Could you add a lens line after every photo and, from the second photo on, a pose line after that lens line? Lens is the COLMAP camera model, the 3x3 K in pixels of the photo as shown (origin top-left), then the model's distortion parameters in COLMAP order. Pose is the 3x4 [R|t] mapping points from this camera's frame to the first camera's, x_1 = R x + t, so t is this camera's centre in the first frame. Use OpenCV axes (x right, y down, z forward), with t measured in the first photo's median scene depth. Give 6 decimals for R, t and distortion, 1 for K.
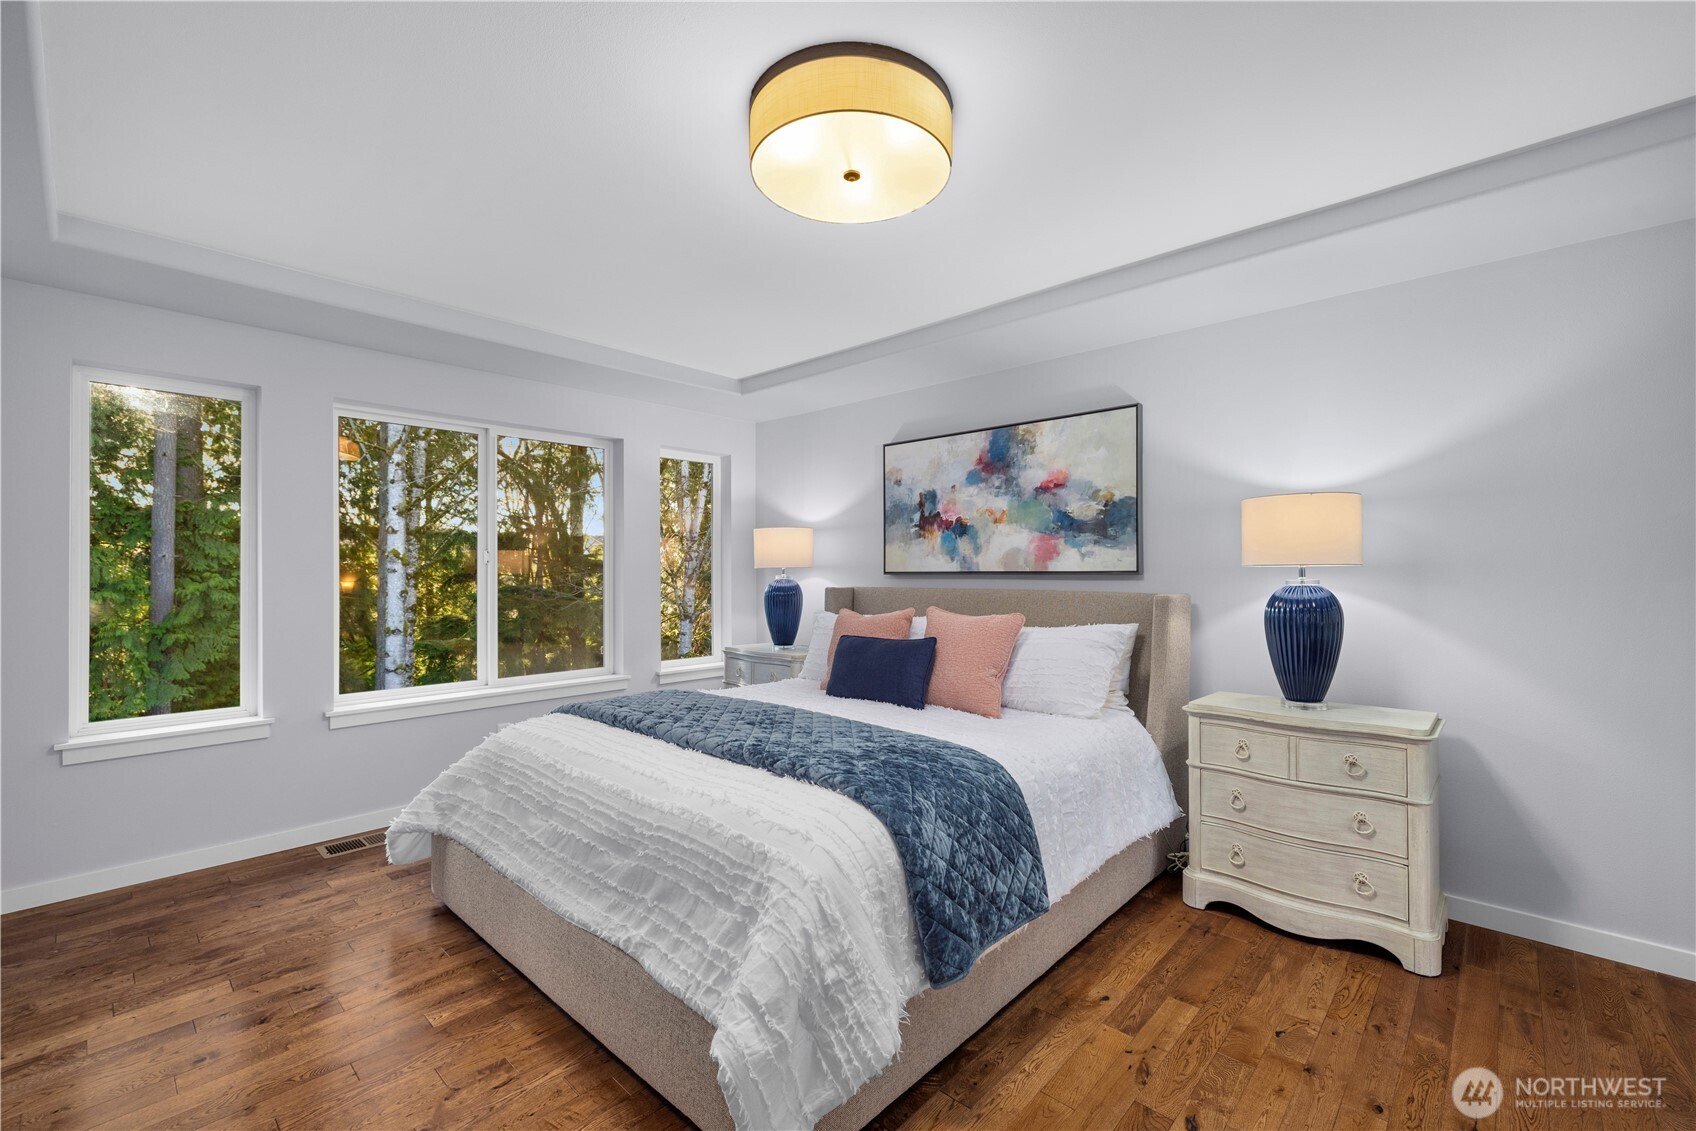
lens RADIAL K [[716.0, 0, 847.8], [0, 716.0, 578.1], [0, 0, 1]] dist [-0.001108, -0.000064]
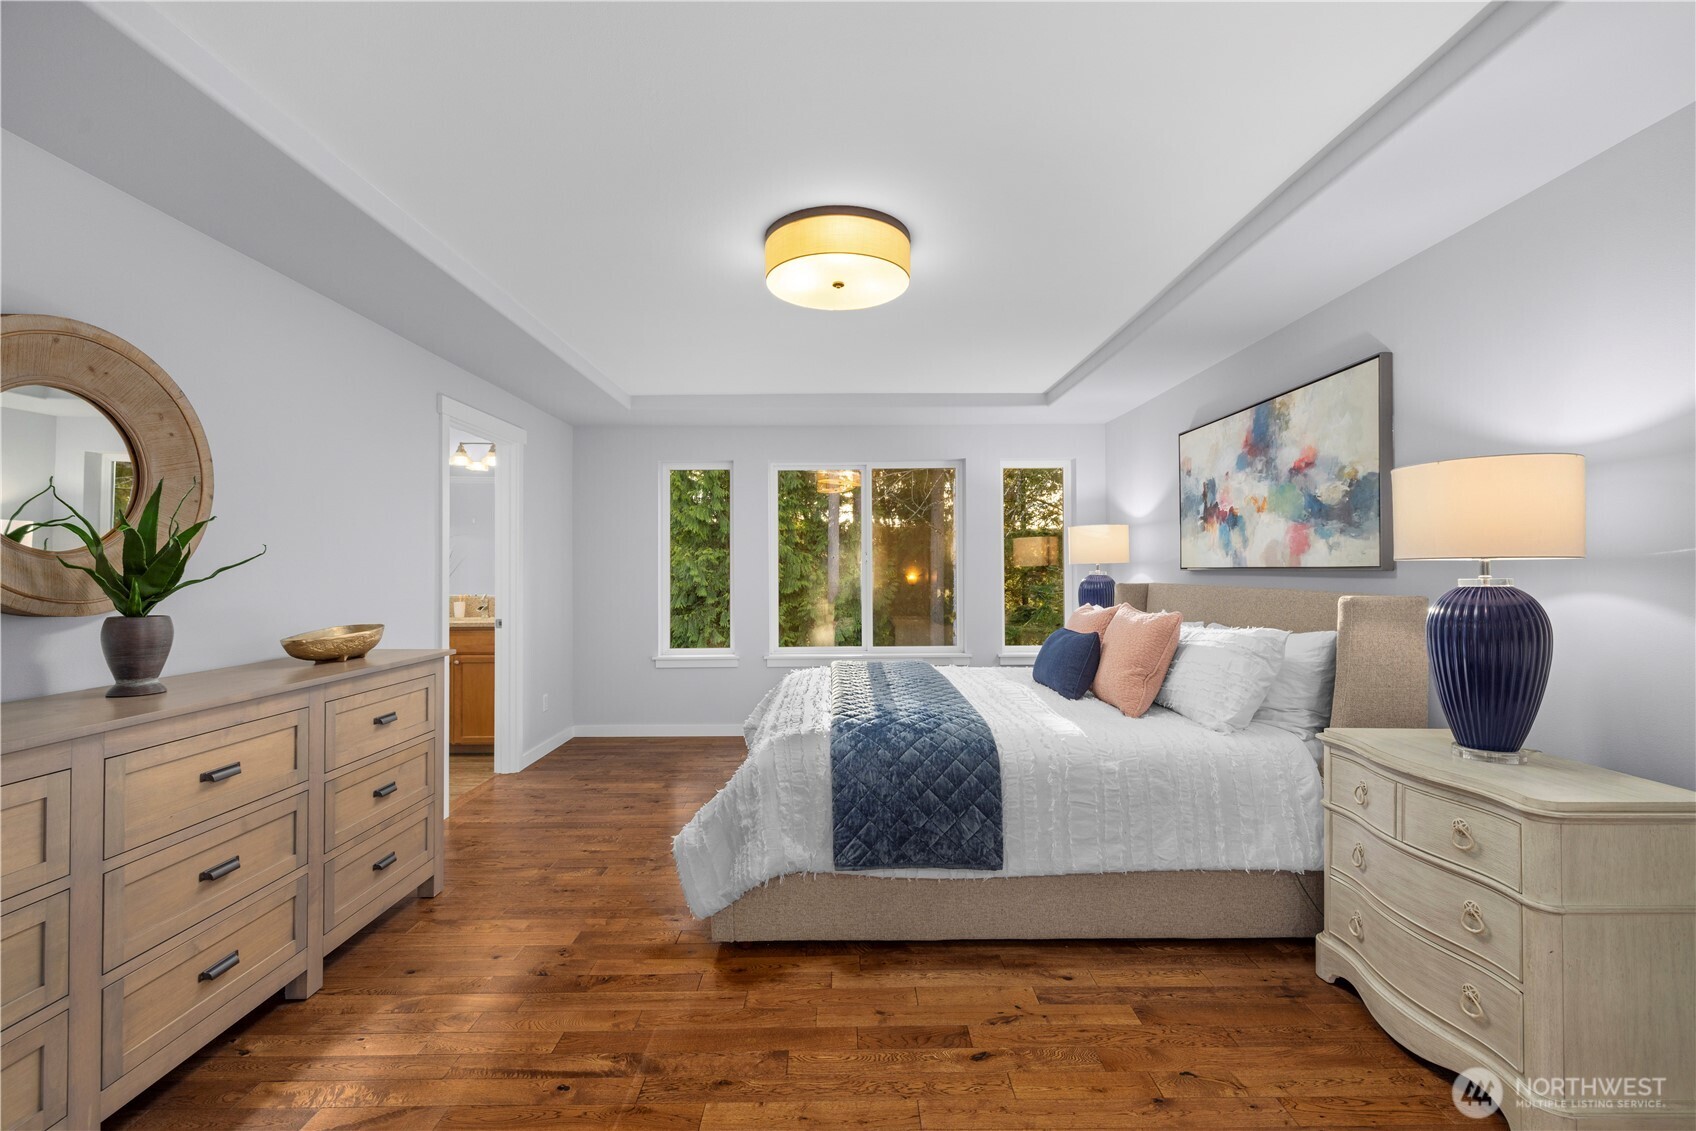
lens RADIAL K [[716.0, 0, 847.8], [0, 716.0, 578.1], [0, 0, 1]] dist [-0.001108, -0.000064]
pose [[0.682880, 0.008176, -0.730485, 0.540458], [-0.002980, 0.999960, 0.008406, -0.001883], [0.730524, -0.003563, 0.682877, 0.034205]]
